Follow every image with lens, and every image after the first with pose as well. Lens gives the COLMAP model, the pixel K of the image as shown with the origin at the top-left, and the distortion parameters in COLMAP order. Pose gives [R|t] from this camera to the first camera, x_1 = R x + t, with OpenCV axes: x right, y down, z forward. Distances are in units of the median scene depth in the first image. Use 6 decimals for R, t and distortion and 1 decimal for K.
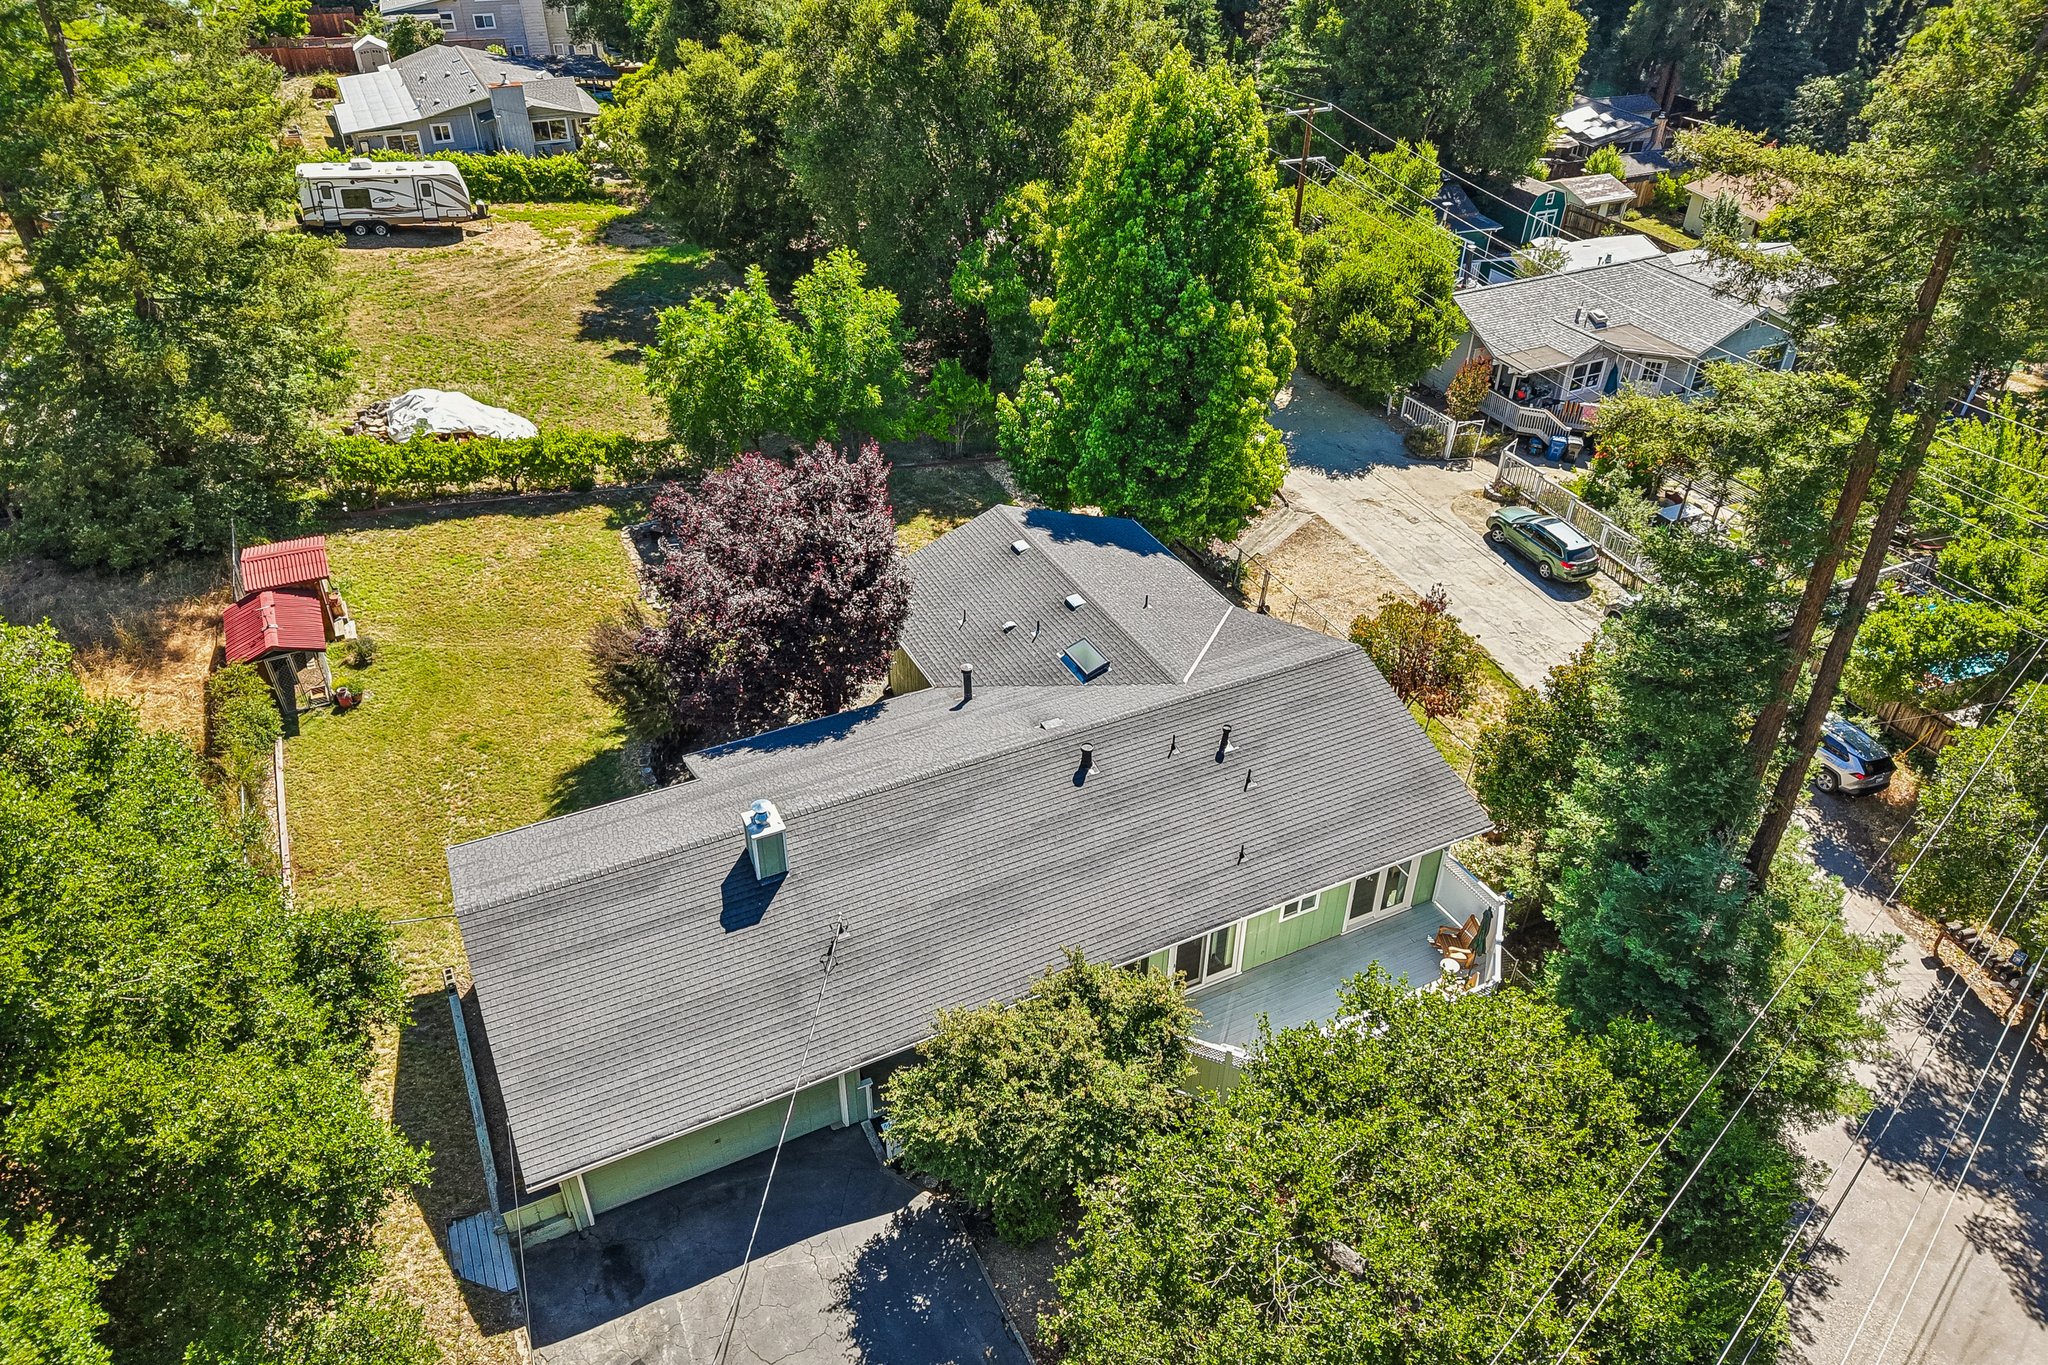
lens RADIAL K [[1356.2, 0, 1023.5], [0, 1356.2, 682.4], [0, 0, 1]] dist [0.017909, -0.025776]
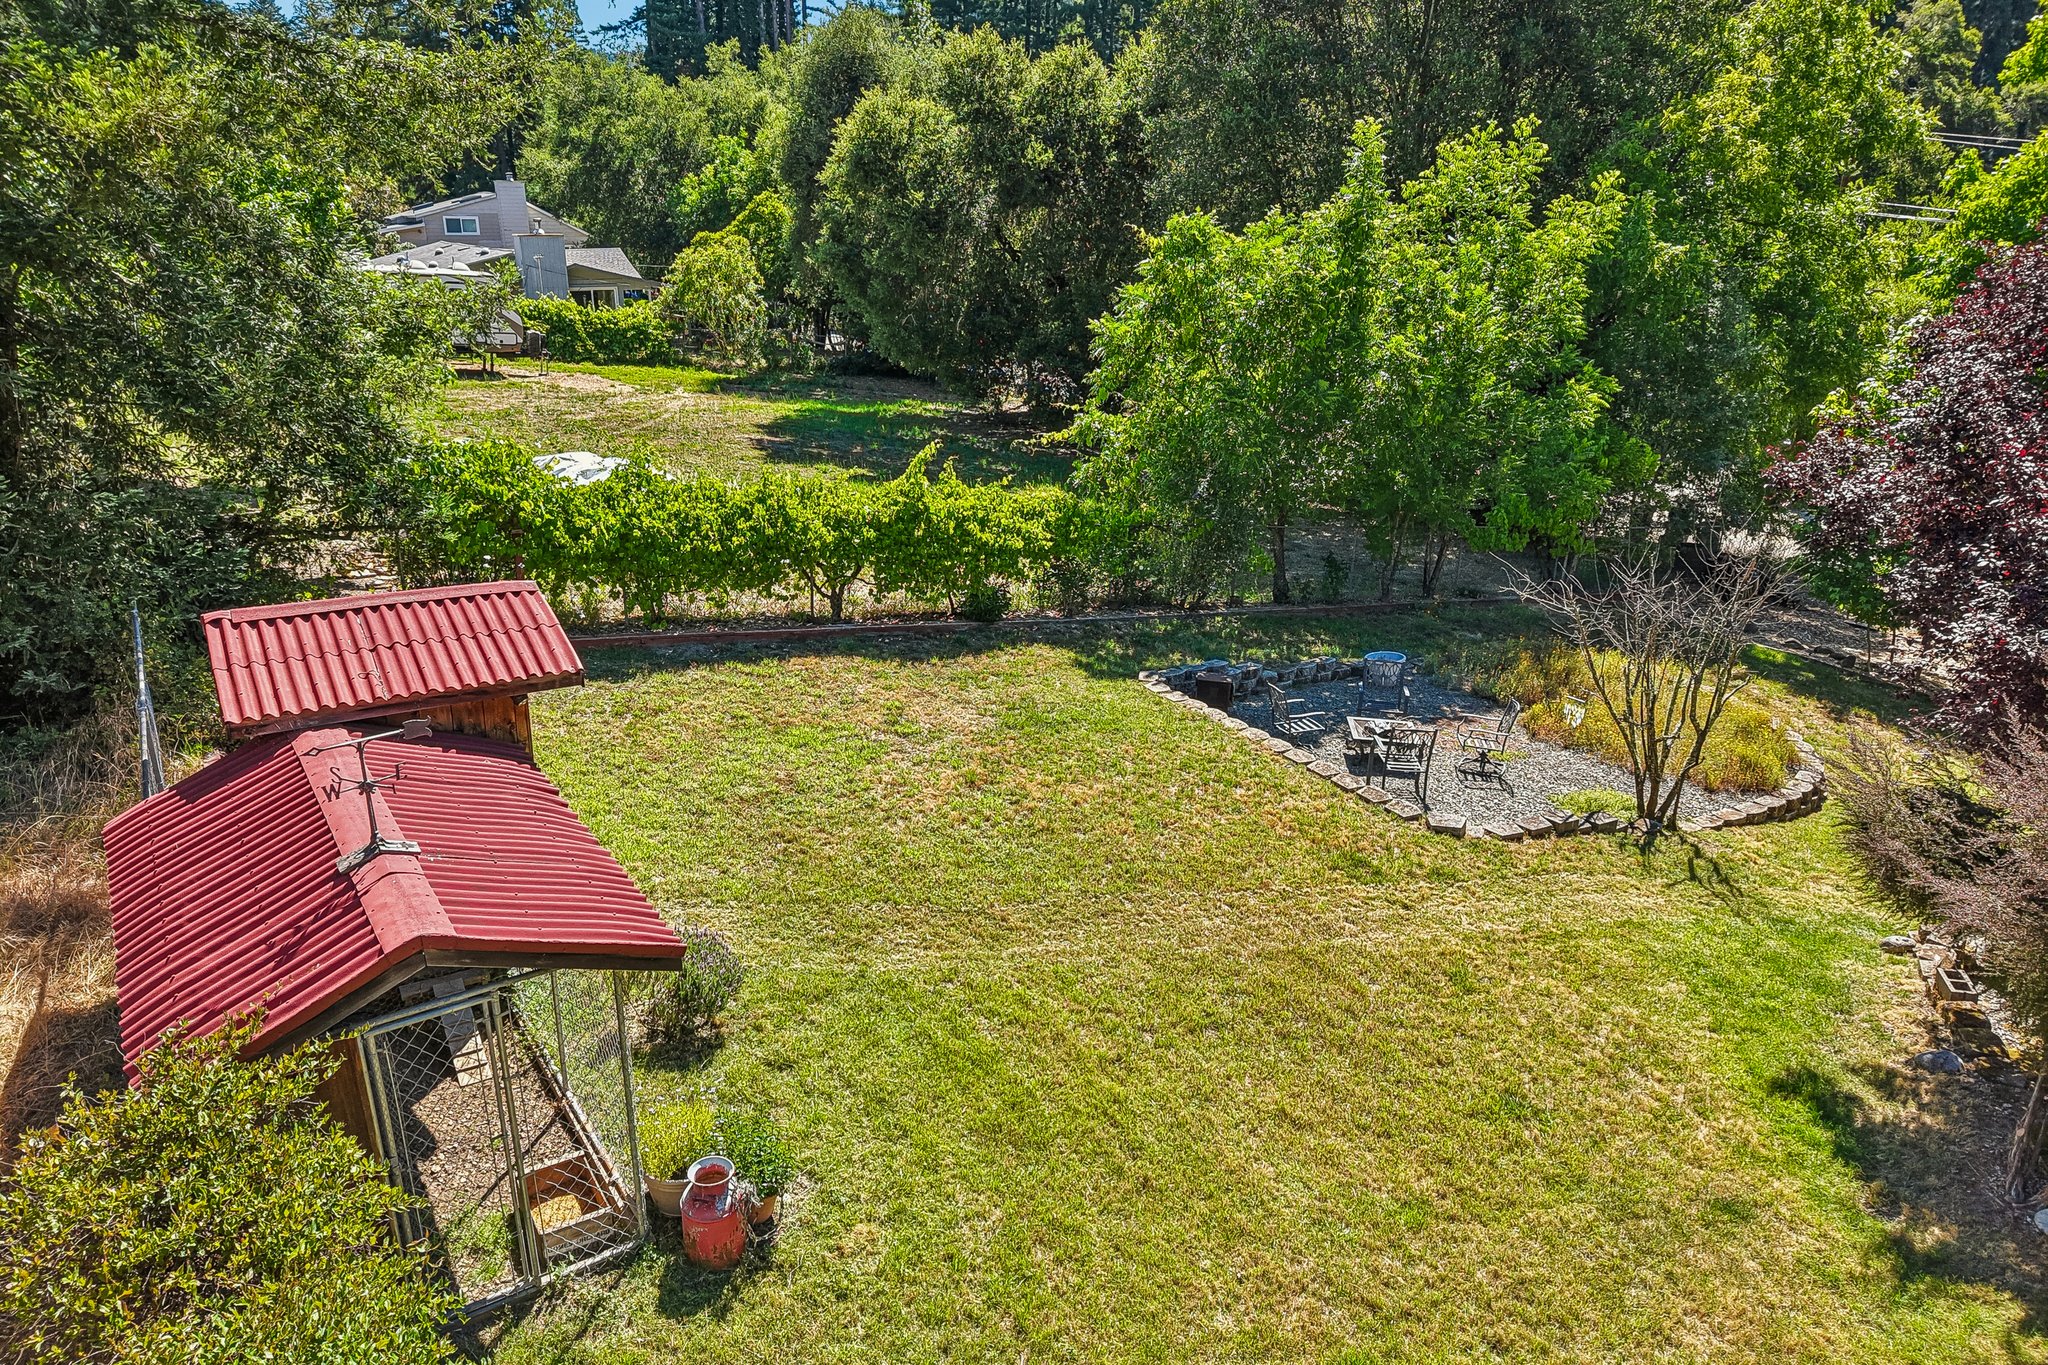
lens RADIAL K [[1356.2, 0, 1032.7], [0, 1356.2, 697.7], [0, 0, 1]] dist [0.017909, -0.025776]
pose [[0.992575, -0.044457, 0.113219, -0.340088], [0.072881, 0.962593, -0.260964, -0.004240], [-0.097382, 0.267278, 0.958686, 0.565537]]
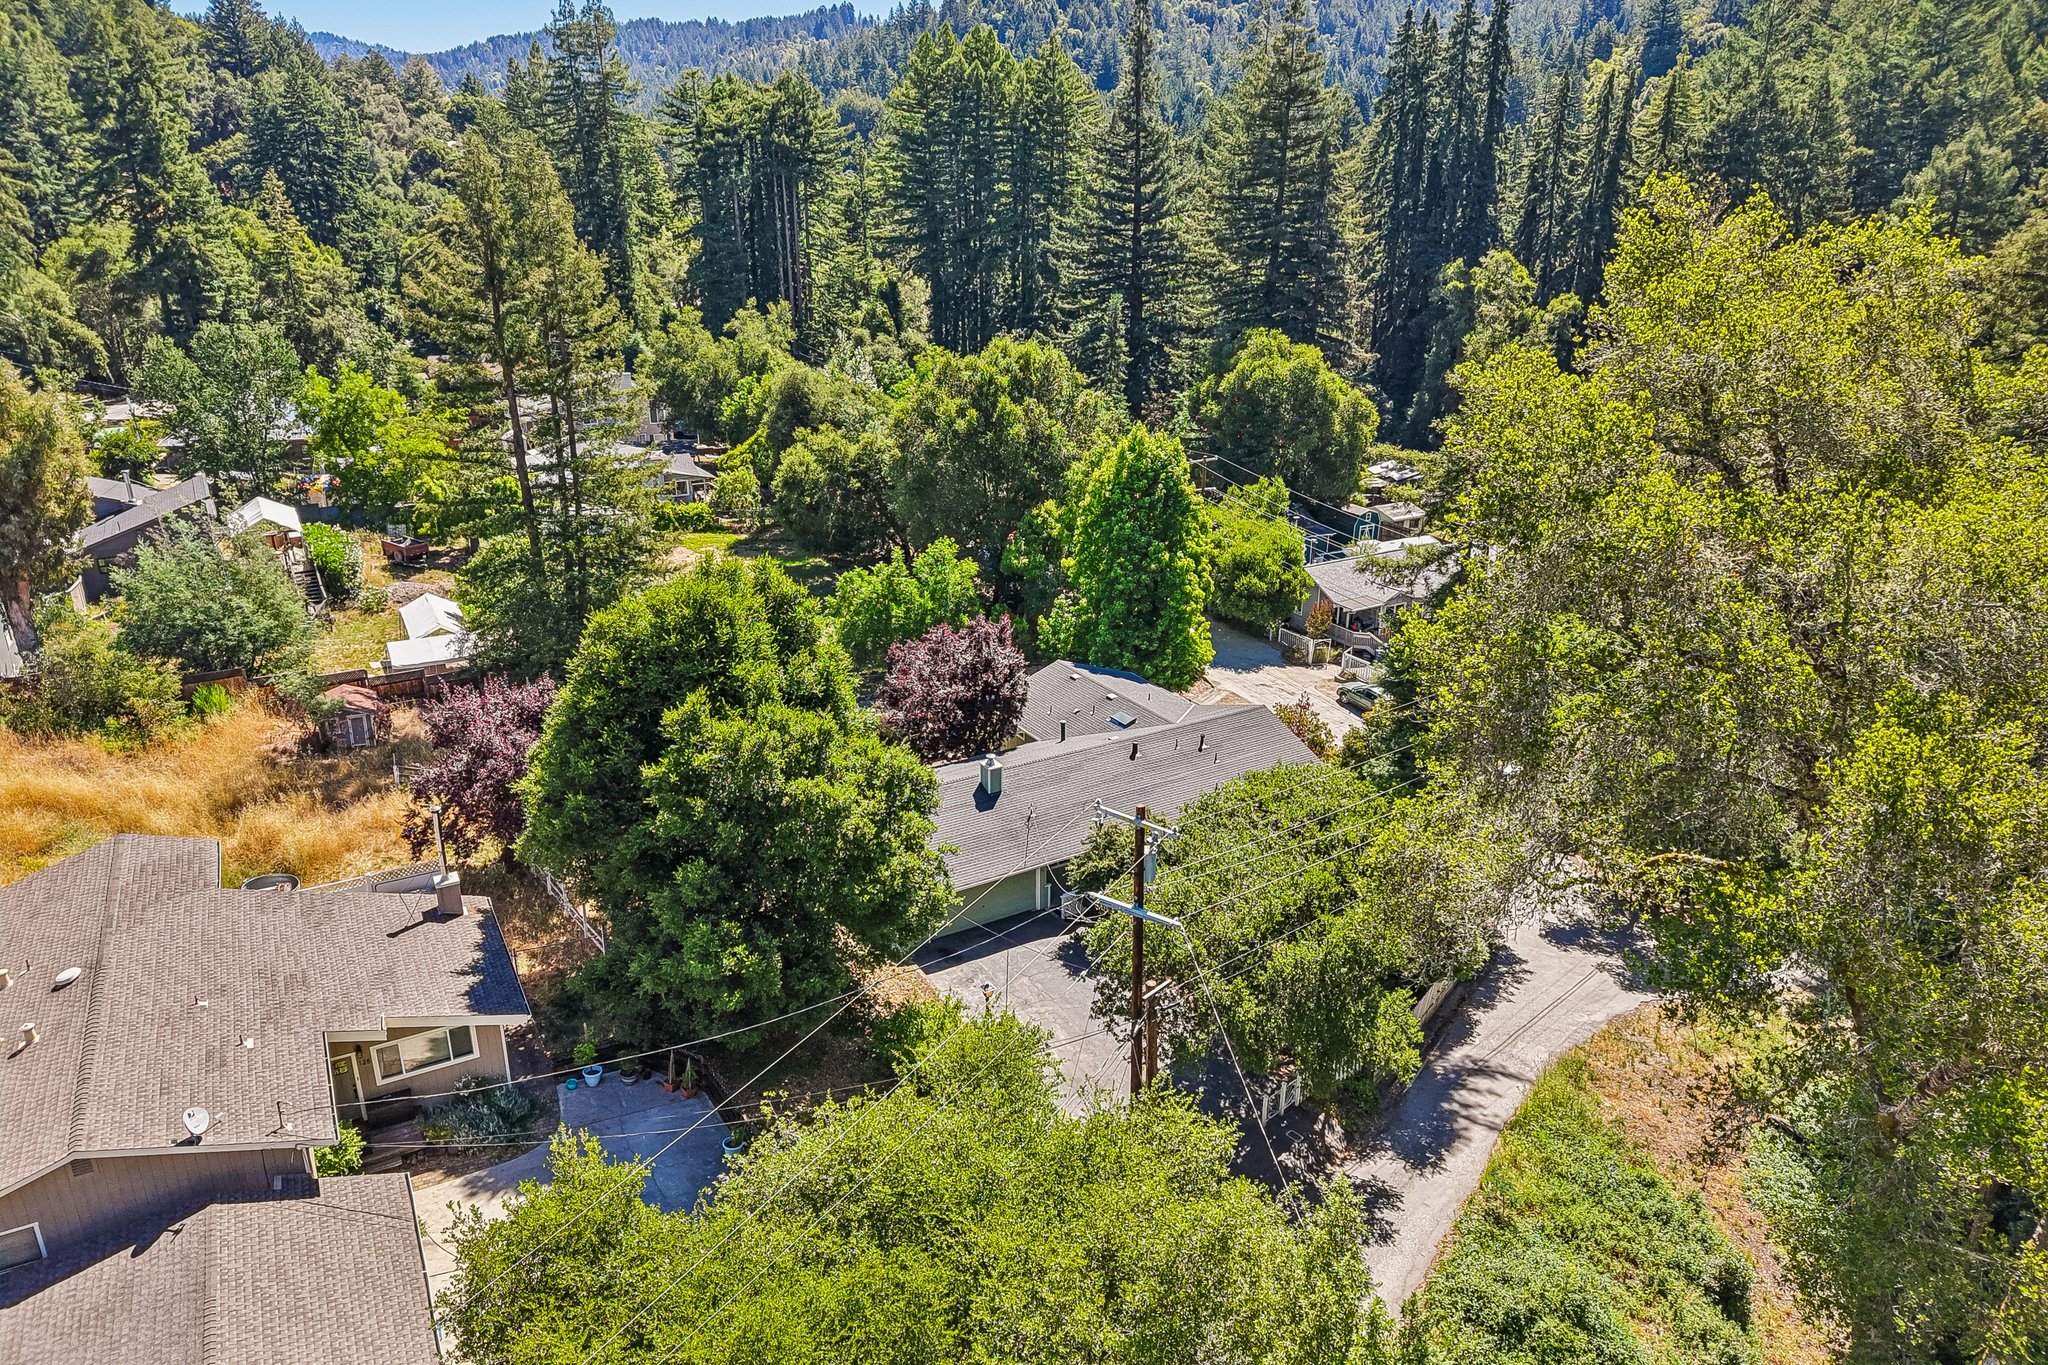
lens RADIAL K [[1356.2, 0, 1007.8], [0, 1356.2, 681.3], [0, 0, 1]] dist [0.017909, -0.025776]
pose [[0.997480, -0.033211, 0.062692, -0.156788], [0.047960, 0.966823, -0.250906, 0.270161], [-0.052280, 0.253280, 0.965979, -0.568309]]
